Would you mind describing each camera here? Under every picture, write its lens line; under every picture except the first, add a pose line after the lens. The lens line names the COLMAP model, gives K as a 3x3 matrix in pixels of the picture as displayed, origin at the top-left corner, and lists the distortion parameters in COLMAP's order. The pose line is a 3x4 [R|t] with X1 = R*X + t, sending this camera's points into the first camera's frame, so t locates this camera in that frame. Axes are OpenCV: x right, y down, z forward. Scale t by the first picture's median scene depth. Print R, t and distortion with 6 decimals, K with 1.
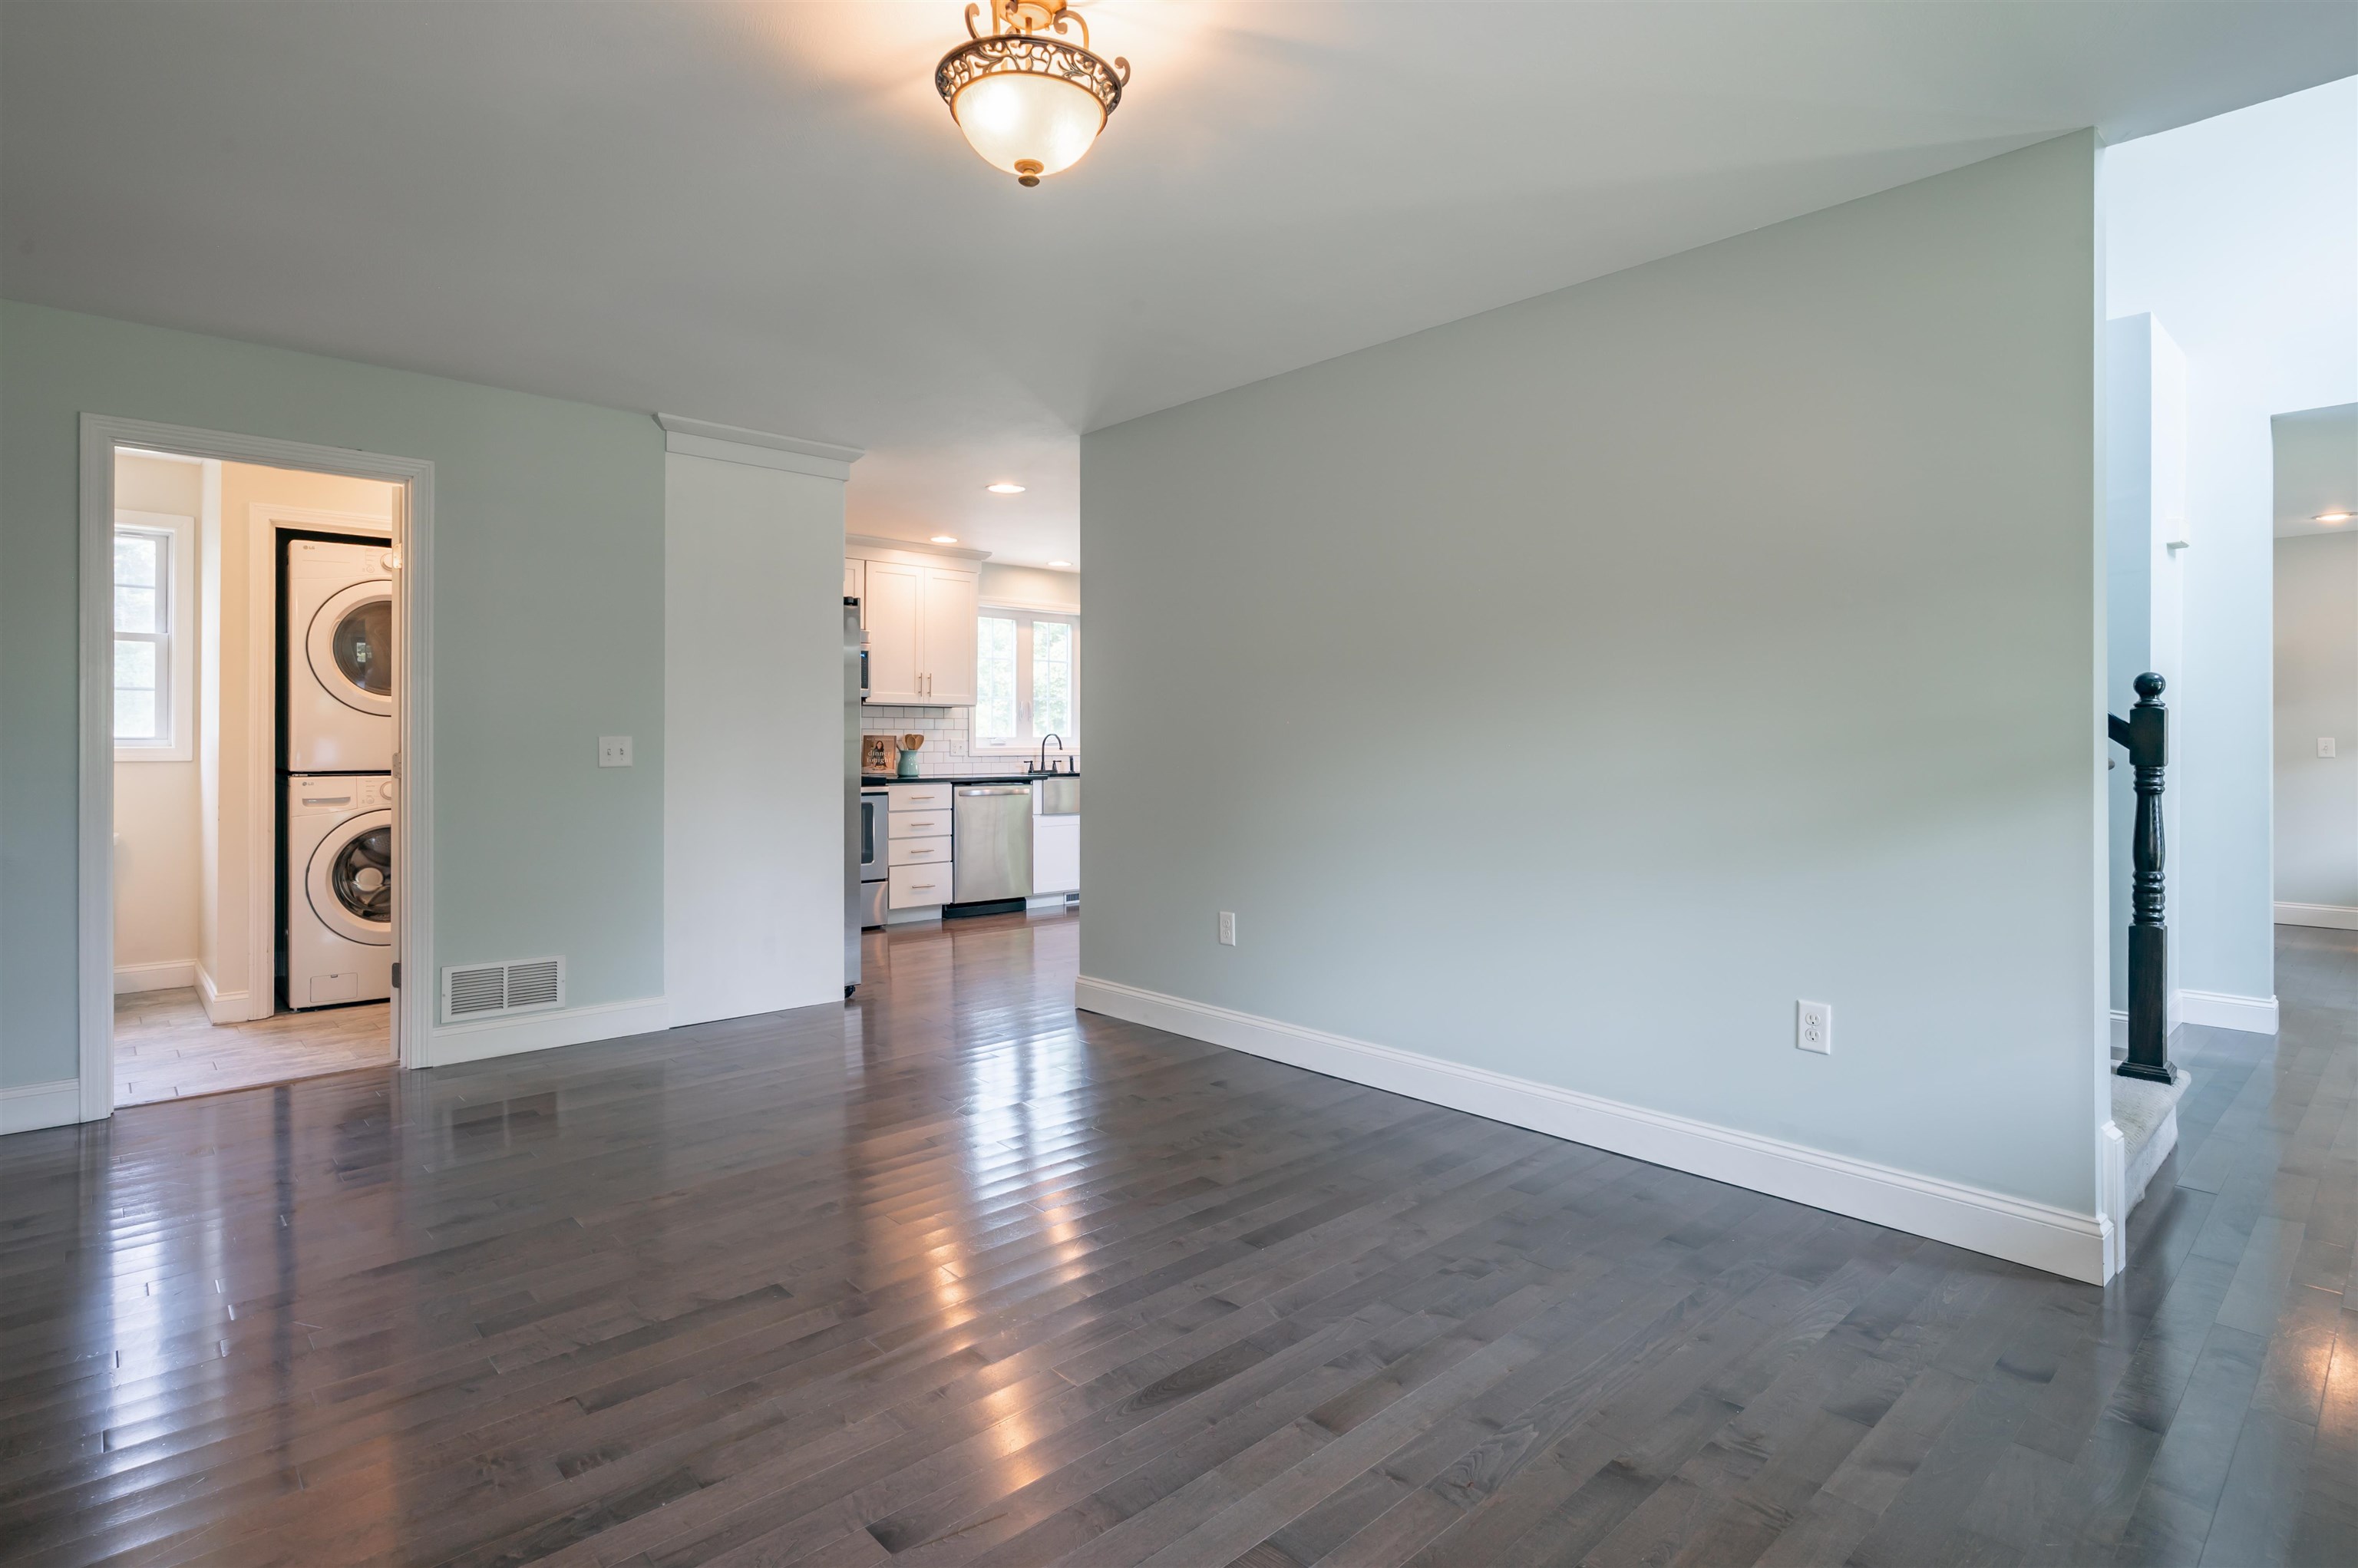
lens RADIAL K [[1158.3, 0, 1096.1], [0, 1158.3, 748.9], [0, 0, 1]] dist [0.000161, 0.006964]
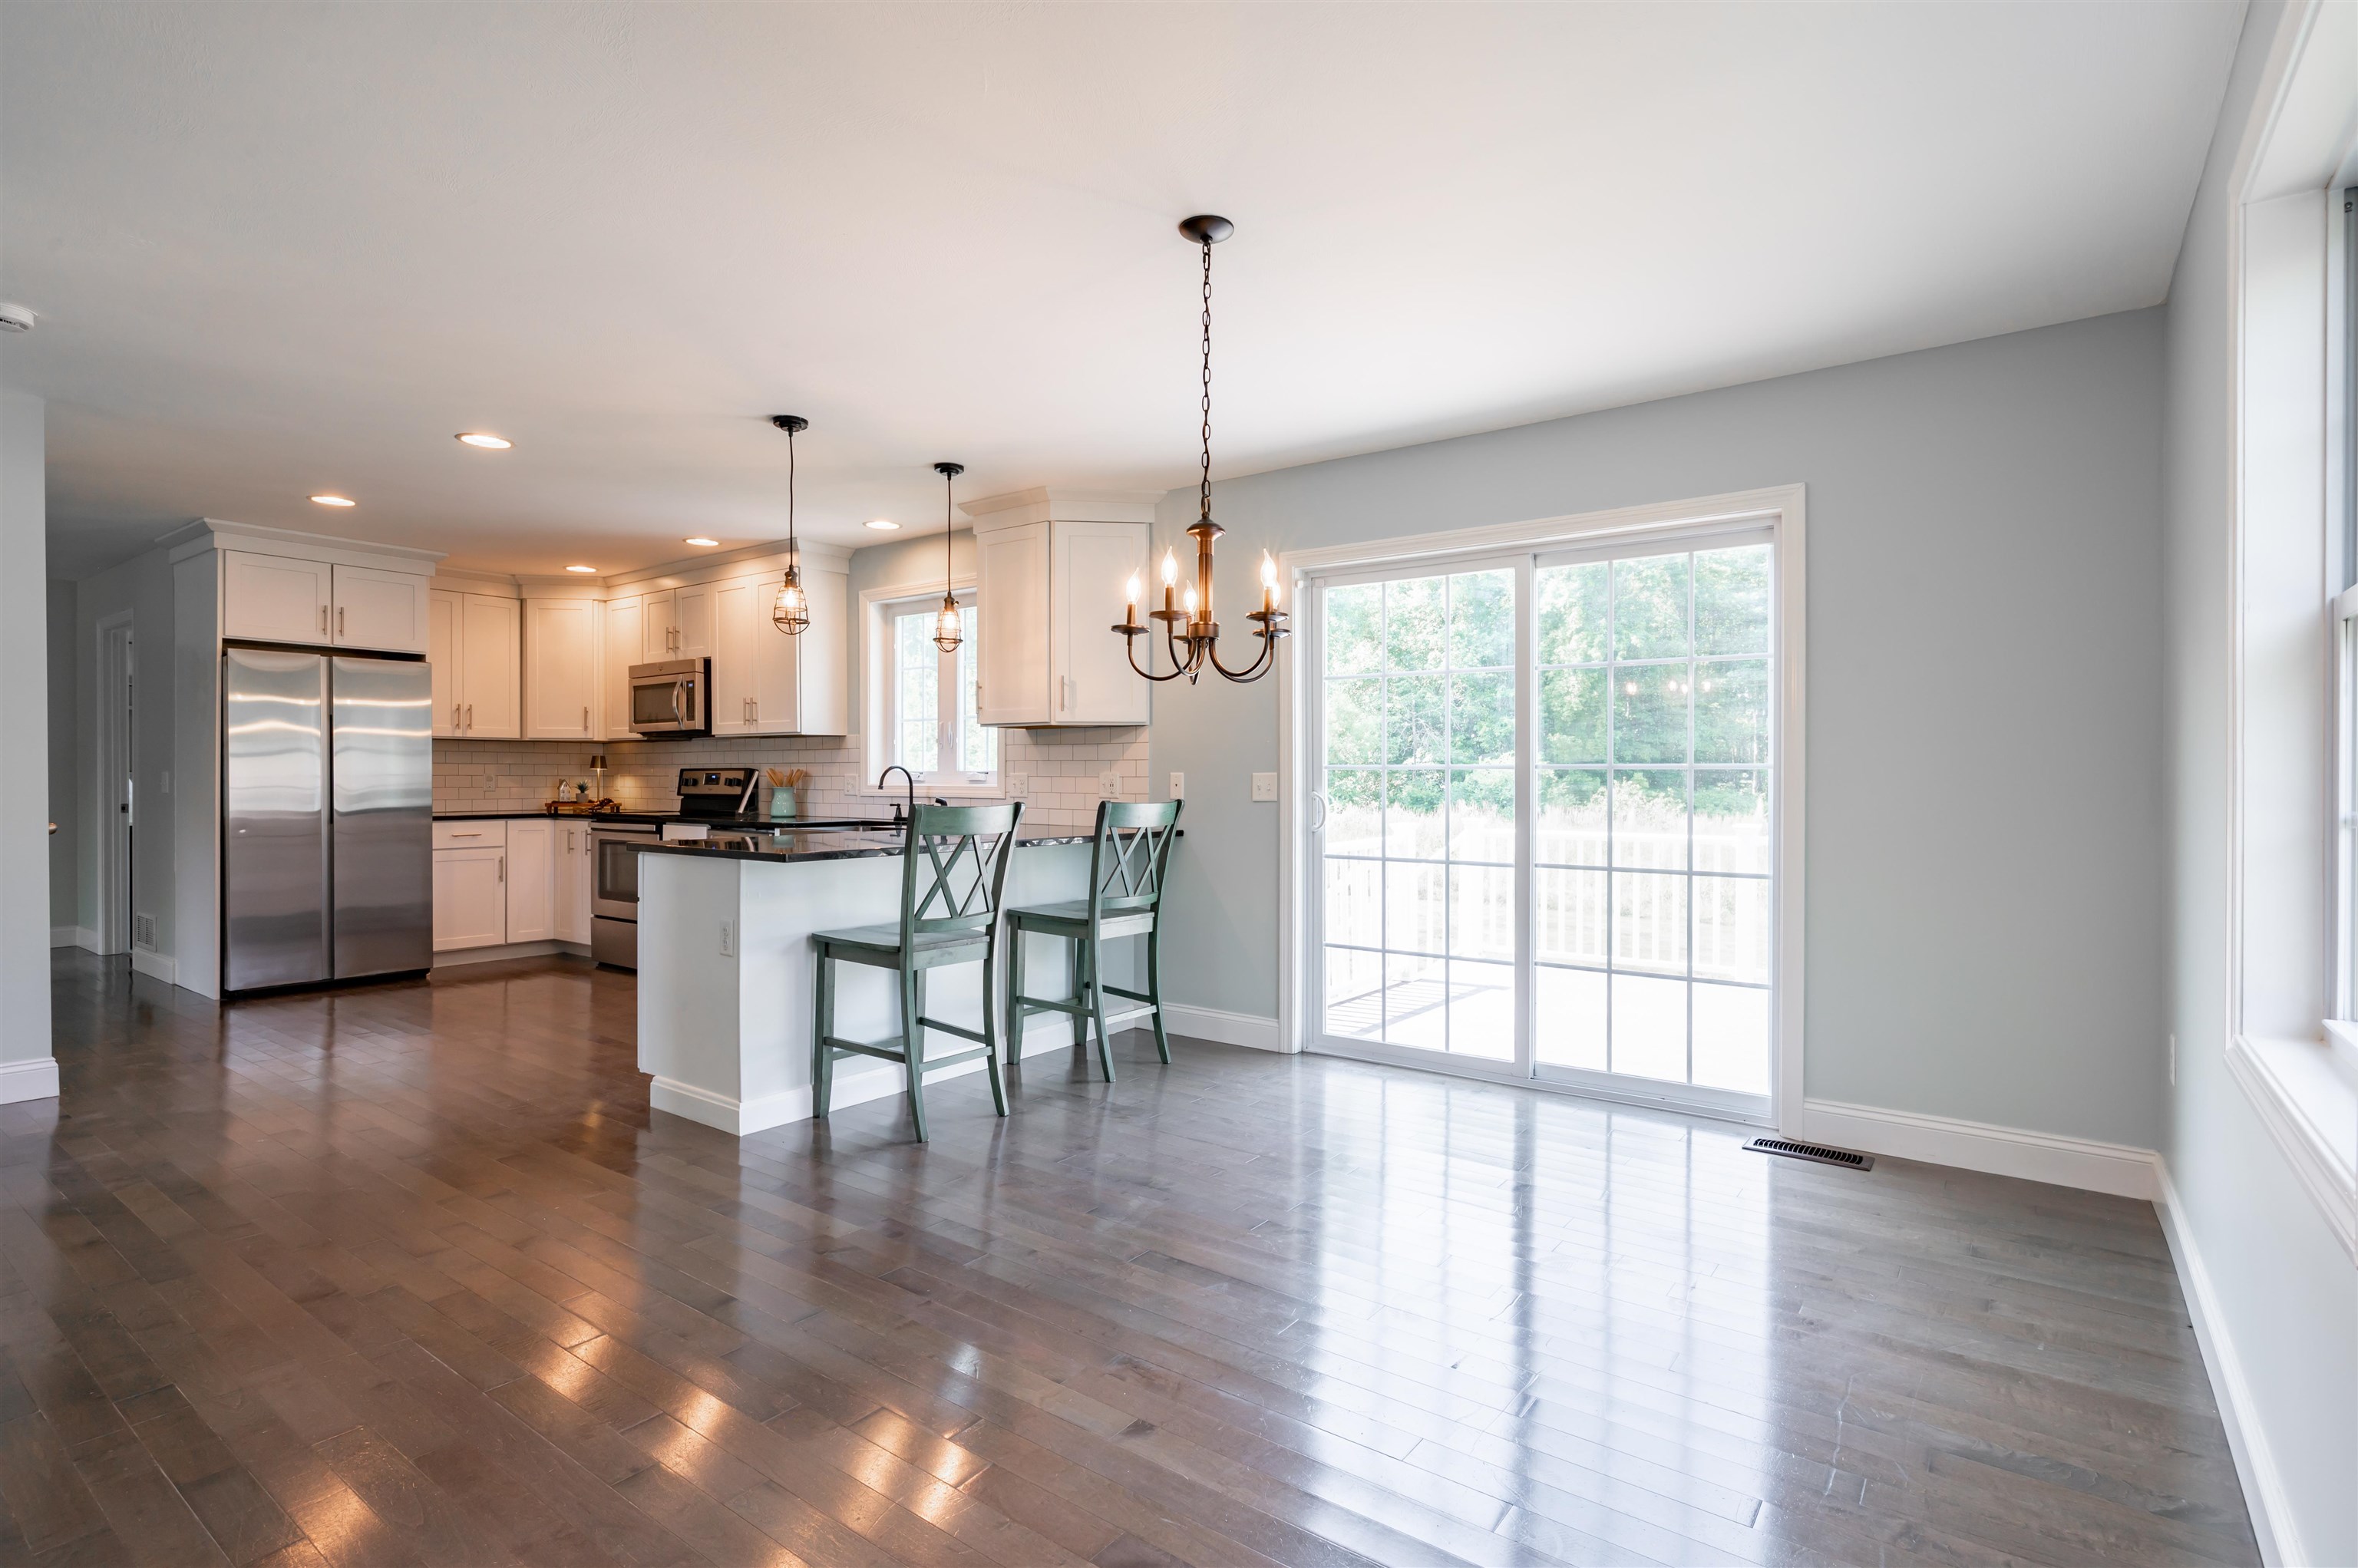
lens RADIAL K [[1158.3, 0, 1174.2], [0, 1158.3, 785.0], [0, 0, 1]] dist [0.000161, 0.006964]
pose [[0.232666, 0.000134, -0.972557, 0.750421], [-0.013484, 0.999904, -0.003088, -0.001904], [0.972463, 0.013832, 0.232645, 1.087263]]
